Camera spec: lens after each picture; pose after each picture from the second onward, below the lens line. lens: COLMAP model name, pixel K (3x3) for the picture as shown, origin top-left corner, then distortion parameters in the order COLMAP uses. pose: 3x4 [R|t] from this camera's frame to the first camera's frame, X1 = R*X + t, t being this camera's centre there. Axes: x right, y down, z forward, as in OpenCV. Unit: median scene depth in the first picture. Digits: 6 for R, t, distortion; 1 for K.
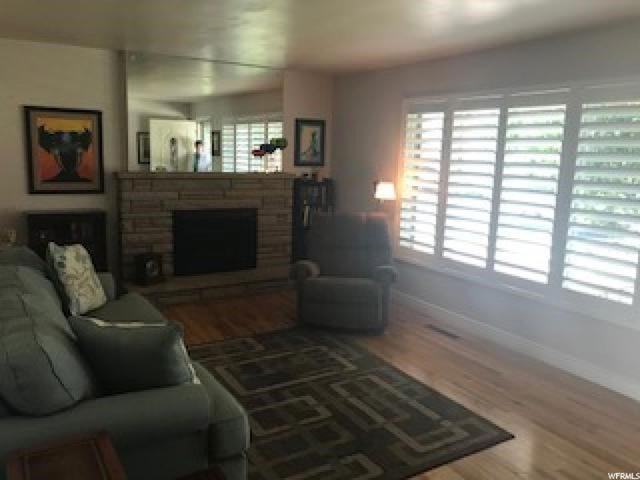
lens RADIAL K [[524.7, 0, 317.5], [0, 524.7, 239.9], [0, 0, 1]] dist [0.024873, -0.000391]
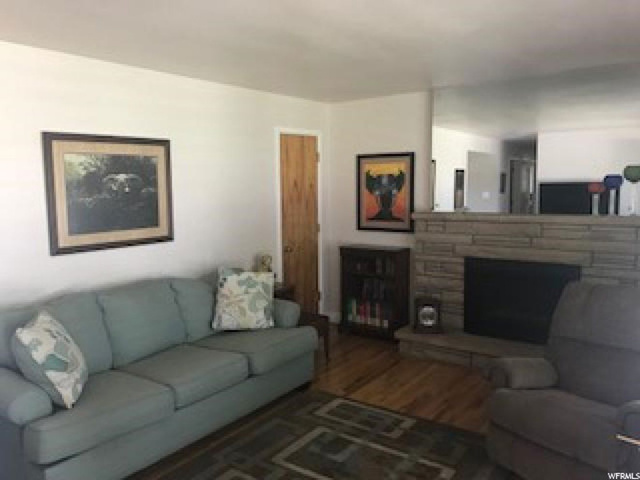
lens RADIAL K [[524.7, 0, 317.5], [0, 524.7, 239.9], [0, 0, 1]] dist [0.024873, -0.000391]
pose [[0.382883, 0.062268, -0.921696, 0.479649], [-0.132986, 0.991049, 0.011710, -0.066834], [0.914175, 0.118089, 0.387736, 0.474580]]
